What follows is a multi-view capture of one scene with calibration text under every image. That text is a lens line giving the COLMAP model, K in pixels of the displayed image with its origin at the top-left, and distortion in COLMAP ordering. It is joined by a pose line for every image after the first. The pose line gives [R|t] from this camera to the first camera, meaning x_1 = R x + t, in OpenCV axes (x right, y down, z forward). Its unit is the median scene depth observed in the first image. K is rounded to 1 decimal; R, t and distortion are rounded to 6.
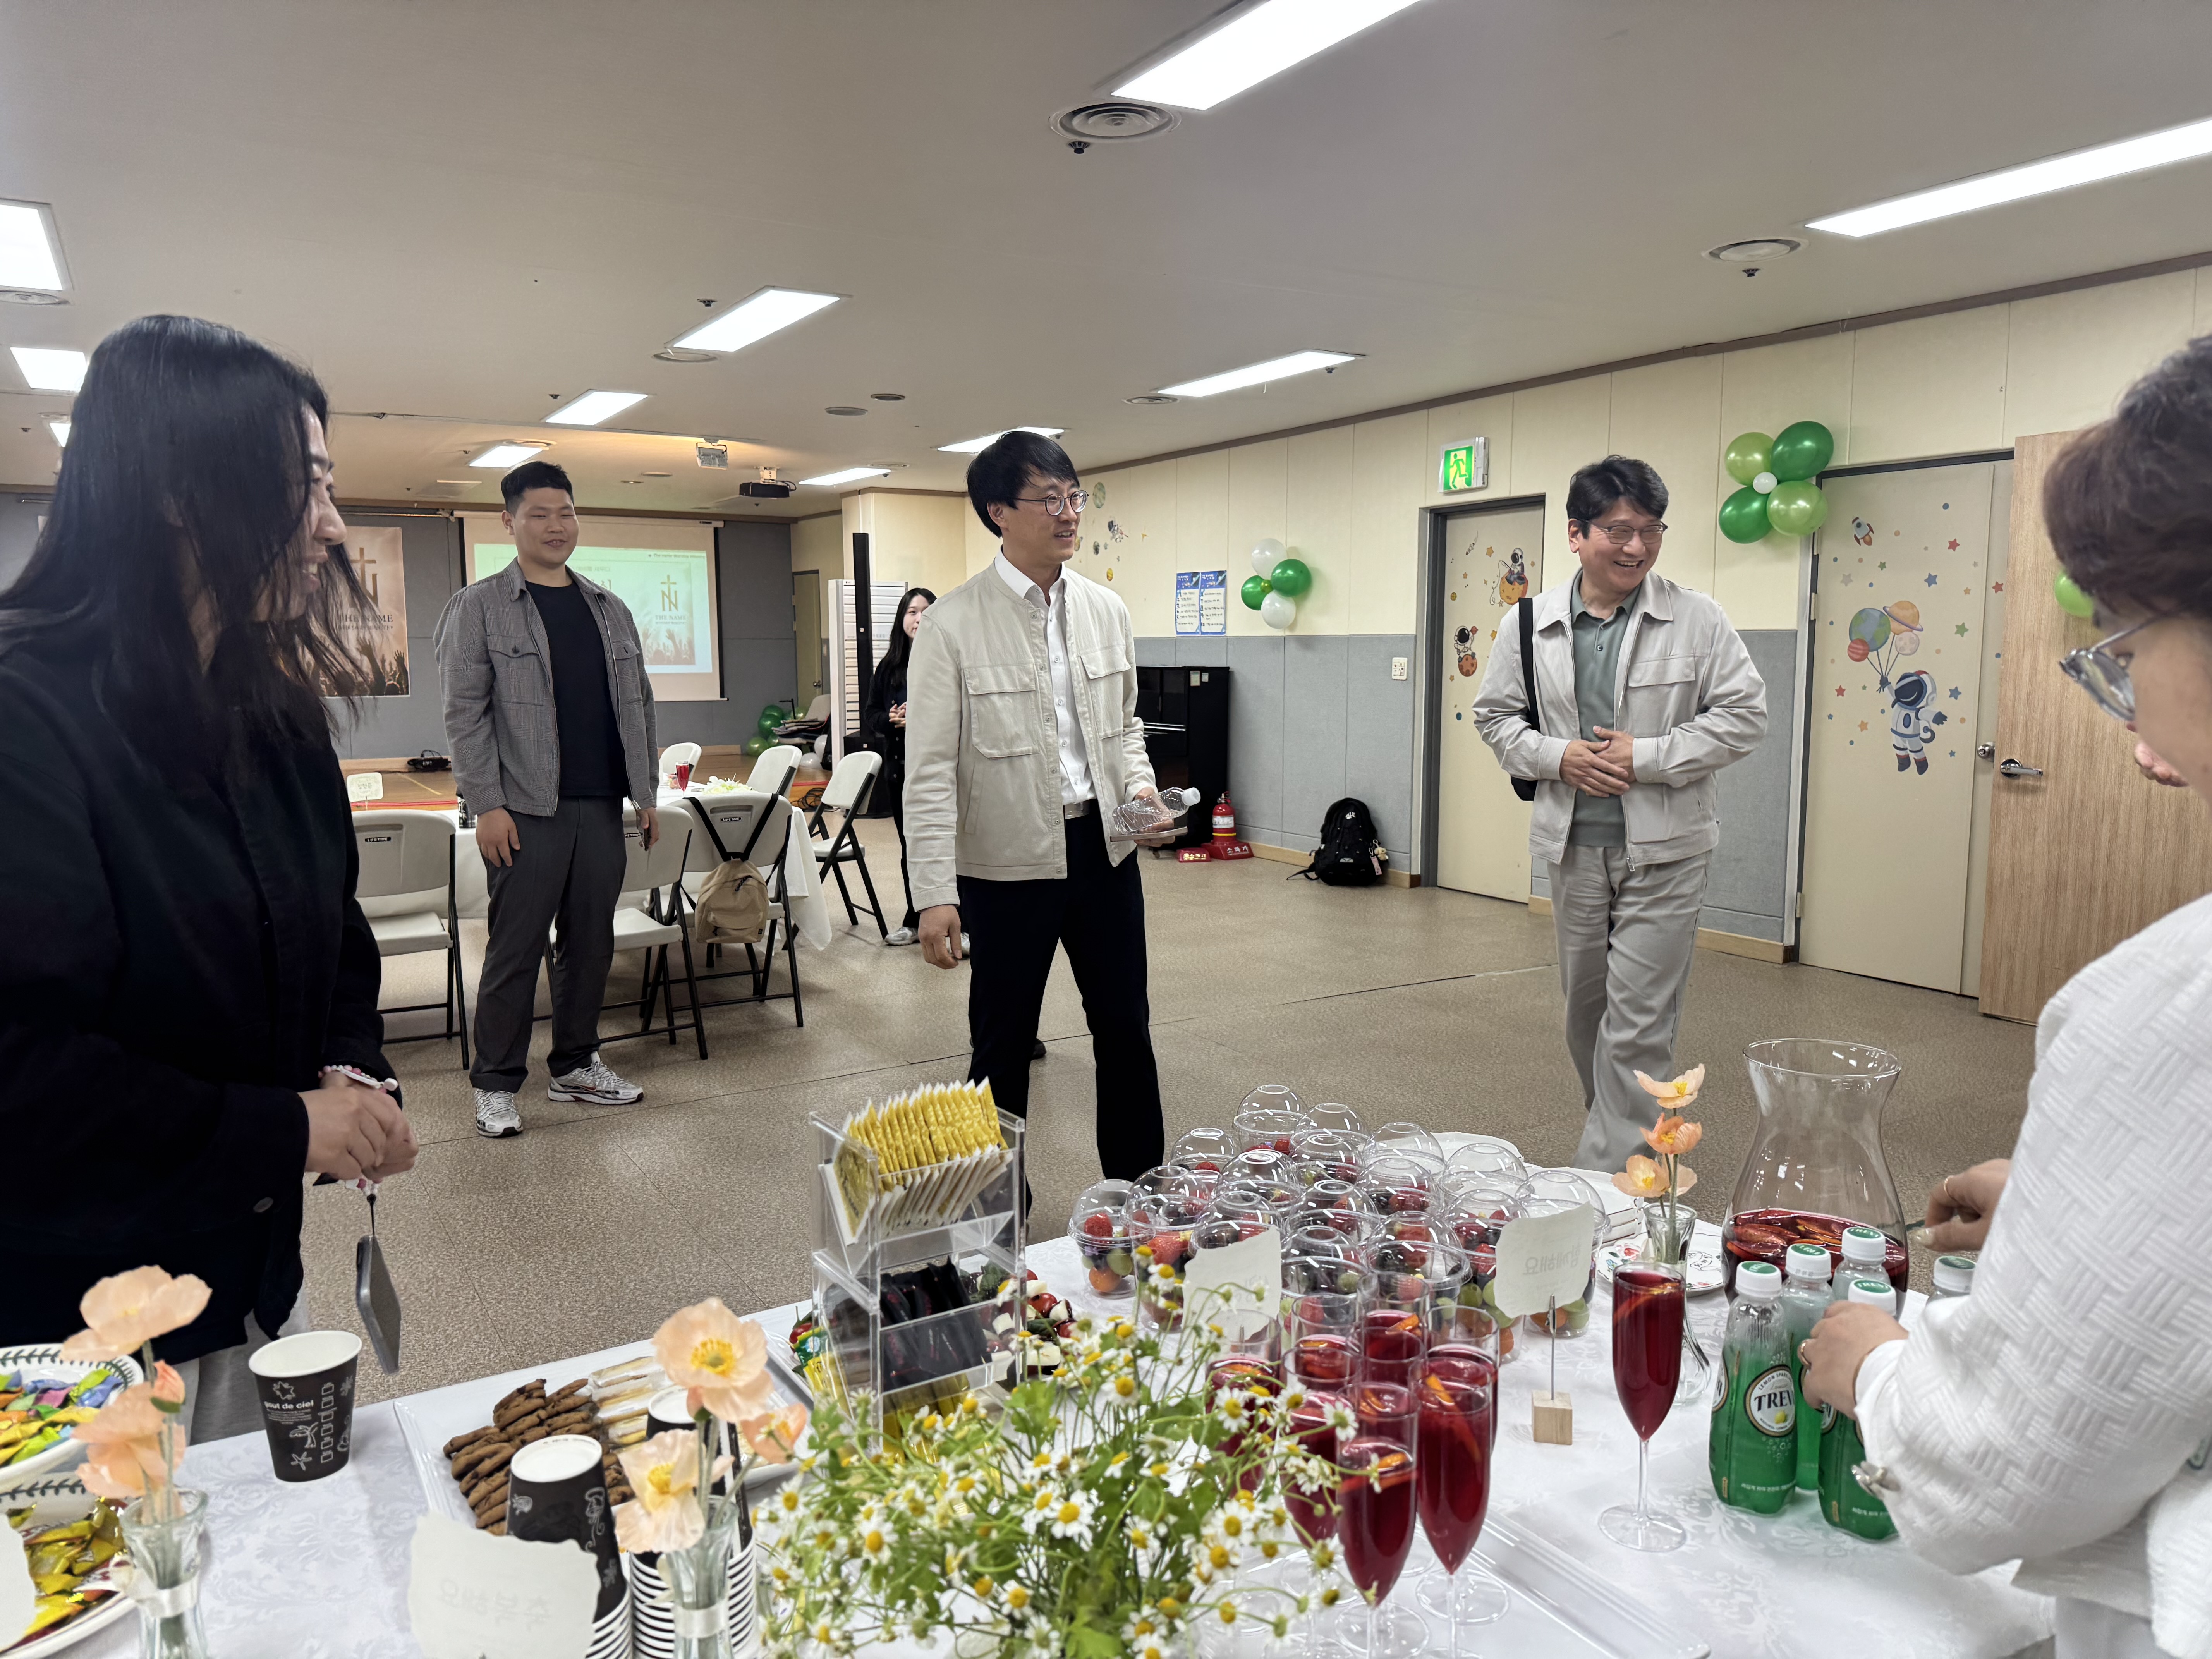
lens RADIAL K [[1545.2, 0, 1105.5], [0, 1545.2, 818.8], [0, 0, 1]] dist [0.134745, -0.229360]
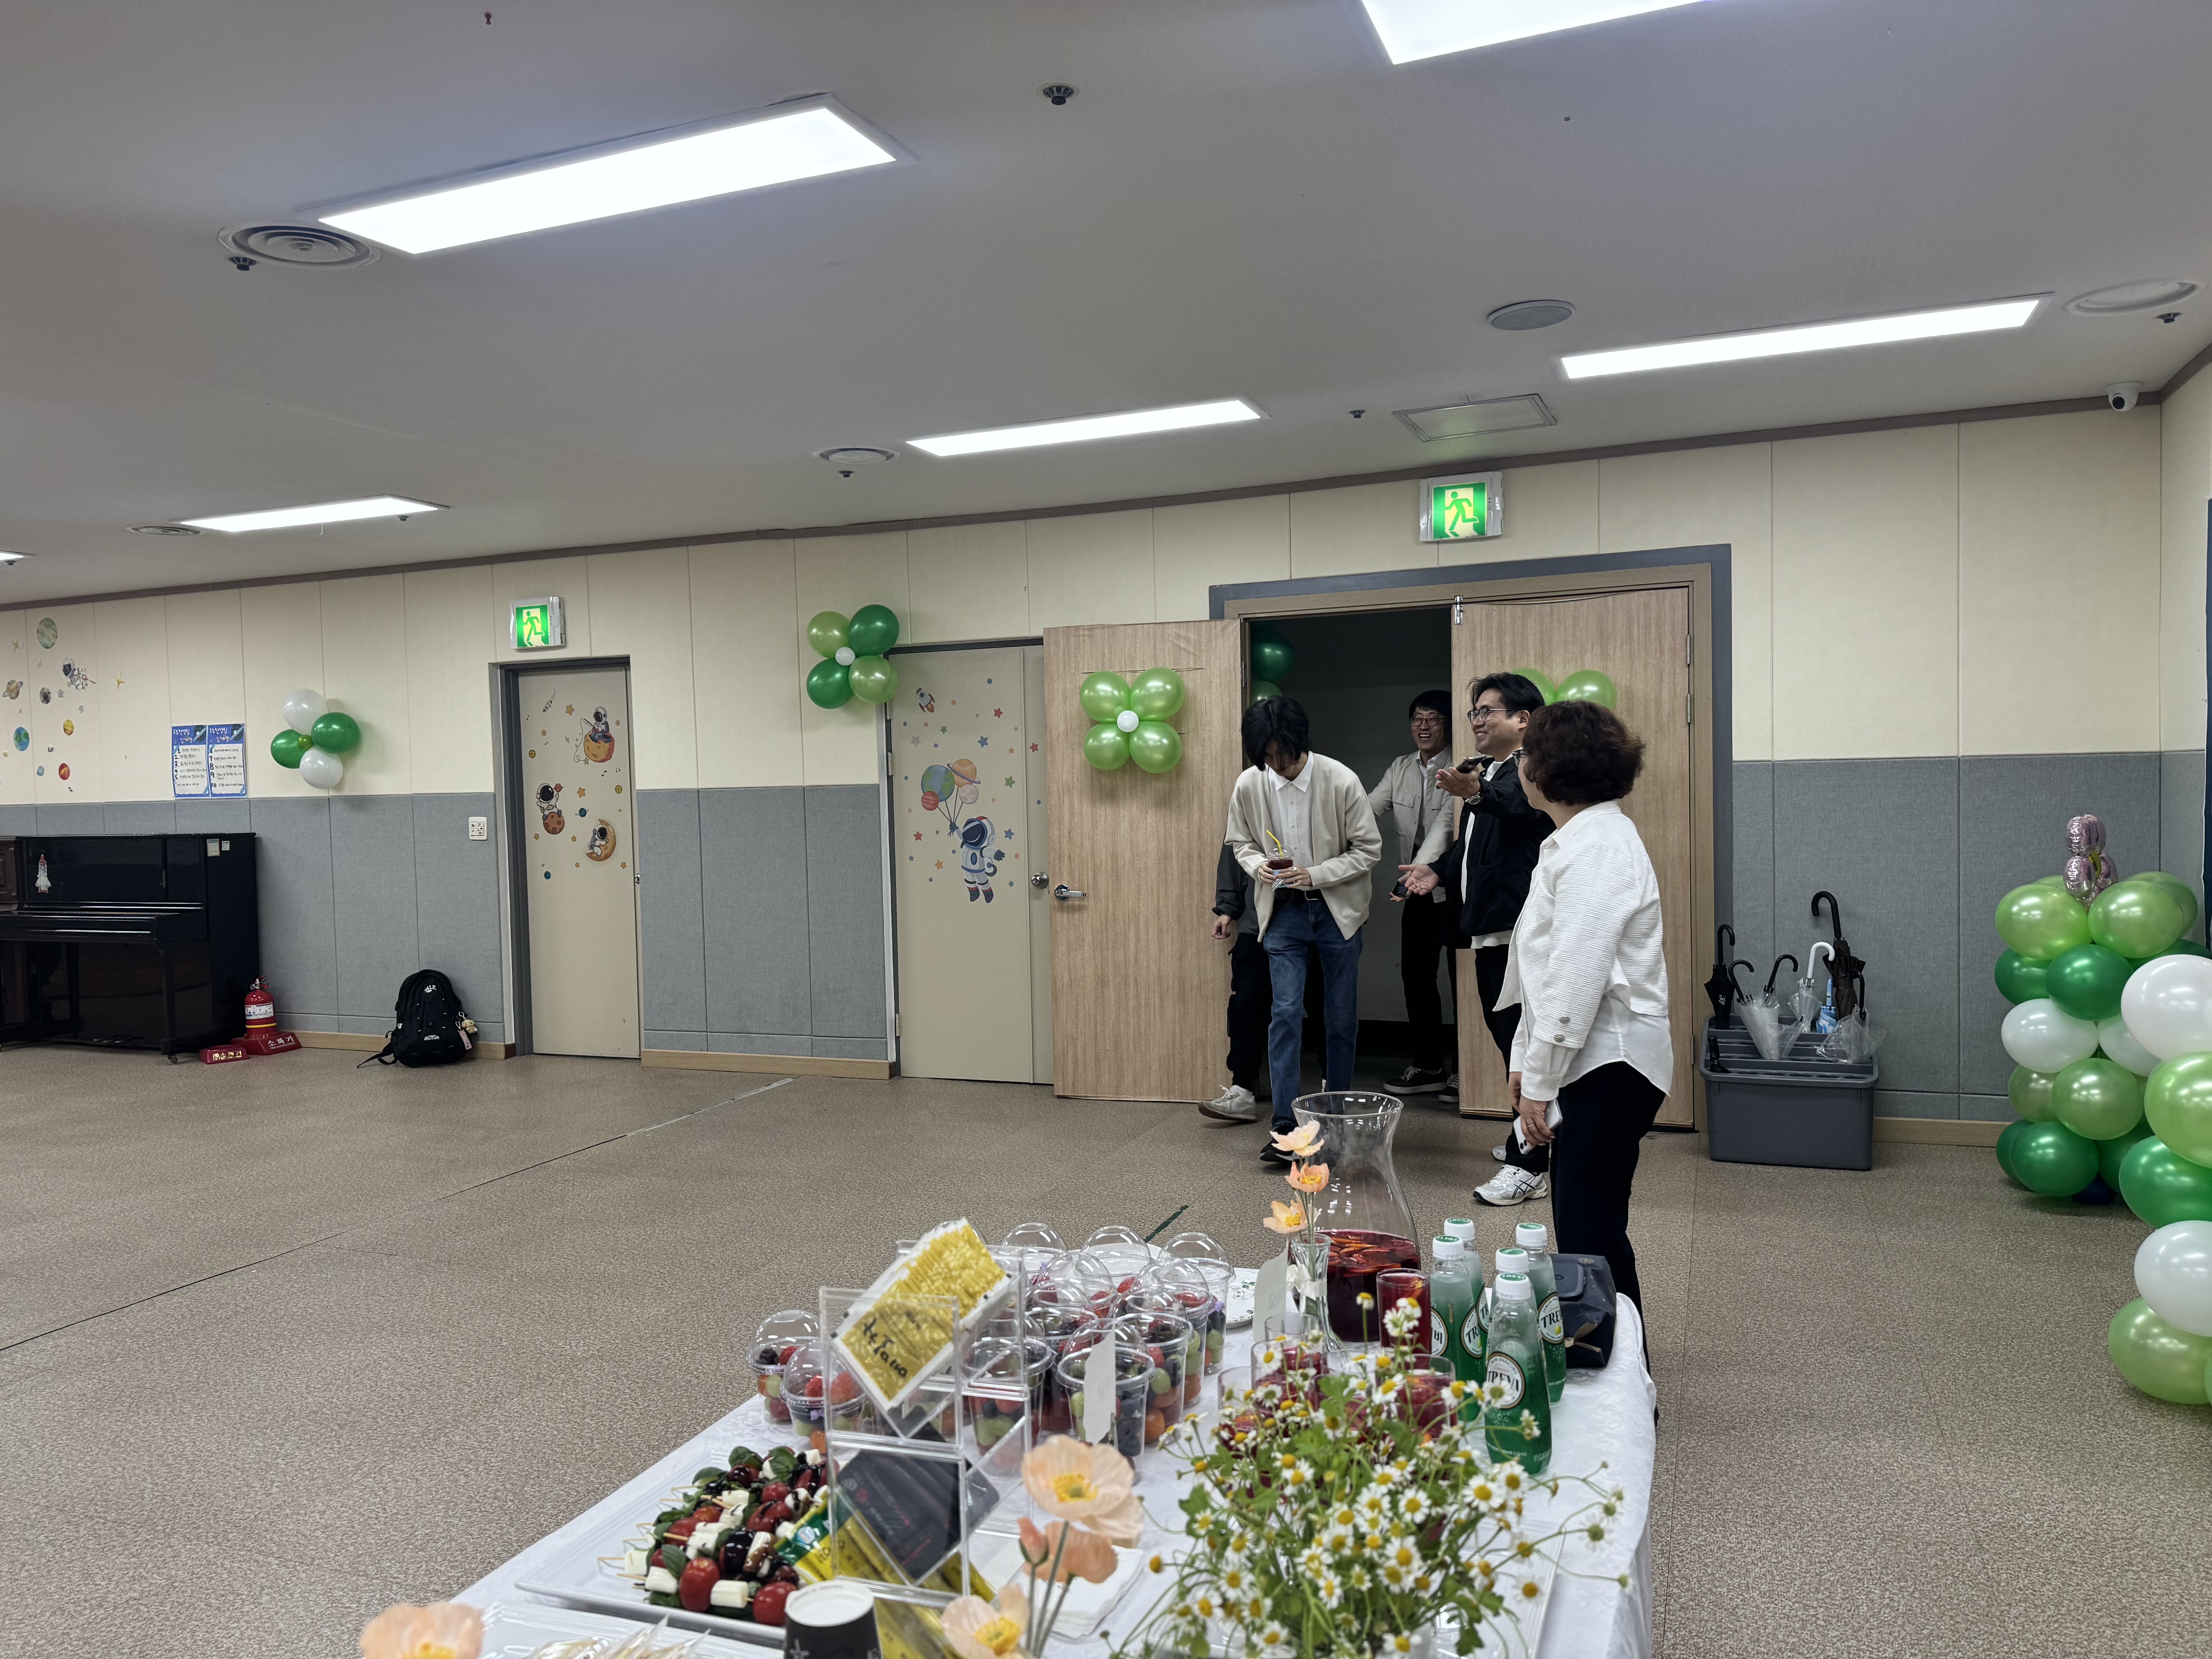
lens RADIAL K [[1535.9, 0, 1096.4], [0, 1535.9, 847.8], [0, 0, 1]] dist [0.157597, -0.235989]
pose [[0.800470, -0.043118, 0.597821, -0.111144], [0.090762, 0.994627, -0.049791, -0.004084], [-0.592462, 0.094115, 0.800082, 0.014373]]
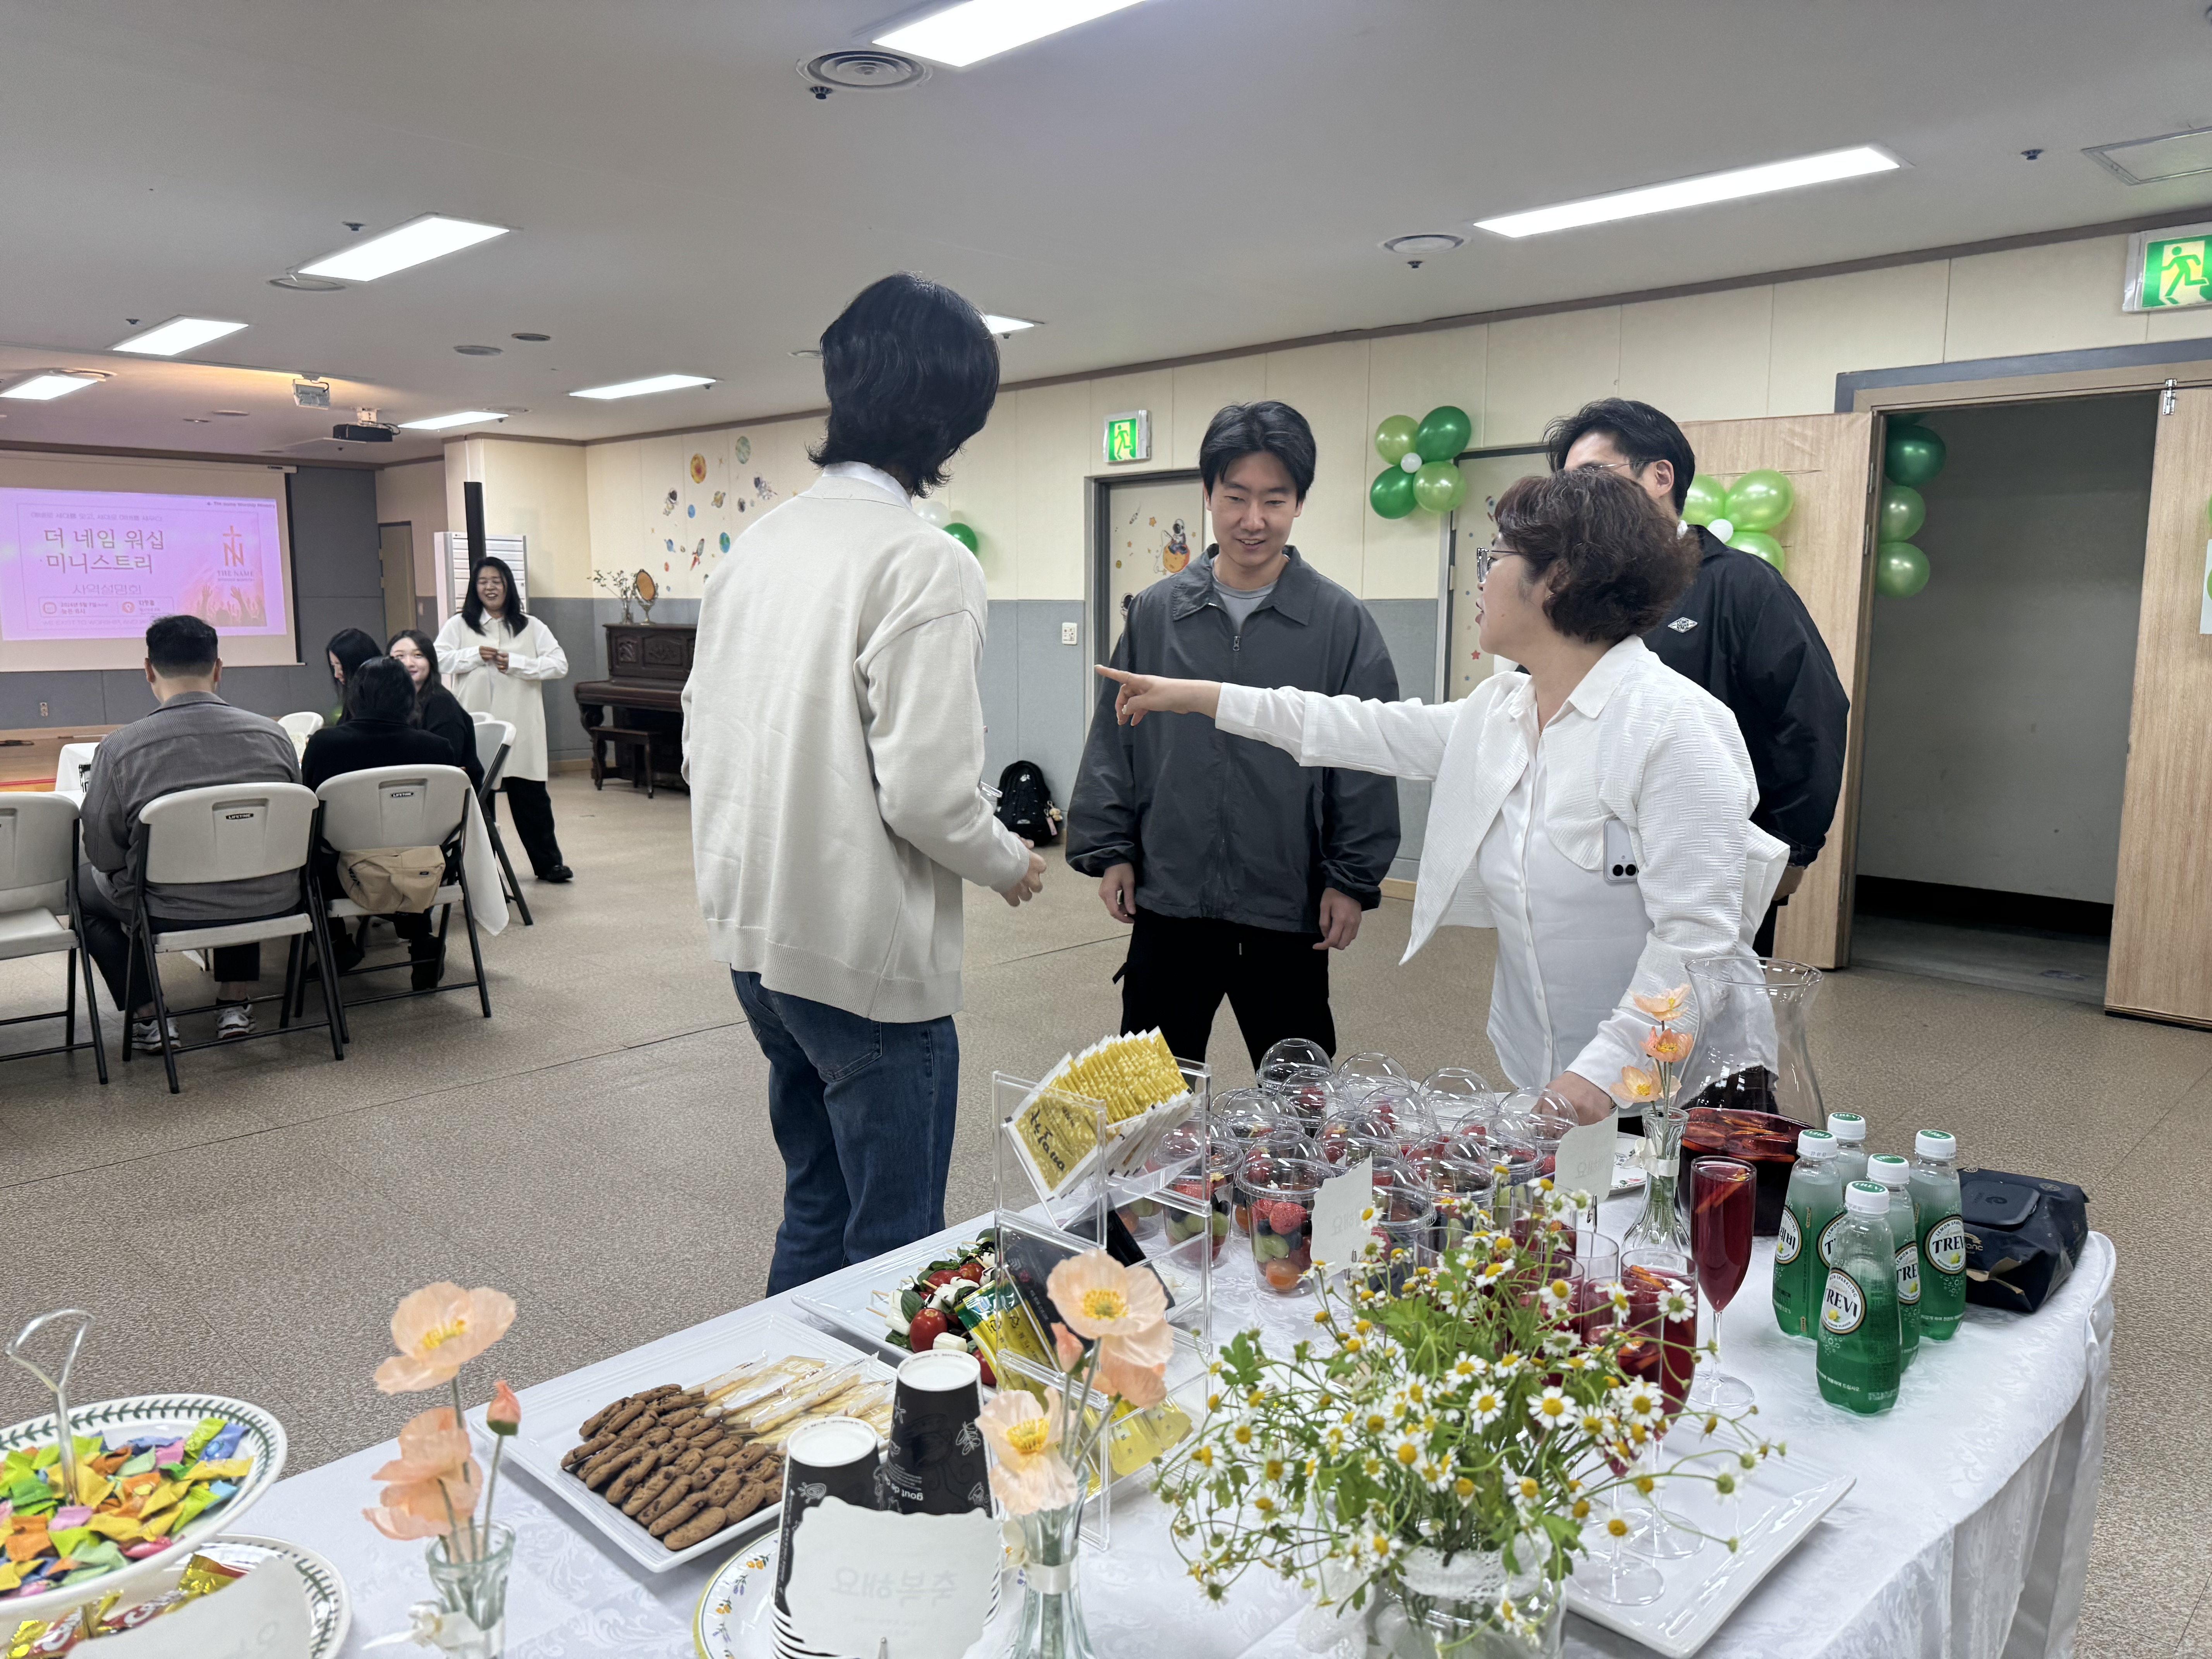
lens RADIAL K [[1554.5, 0, 1101.5], [0, 1554.5, 814.1], [0, 0, 1]] dist [0.069673, -0.083676]
pose [[0.968275, -0.027322, 0.248390, -0.064603], [0.022576, 0.999504, 0.021937, 0.000767], [-0.248867, -0.015633, 0.968412, 0.004738]]
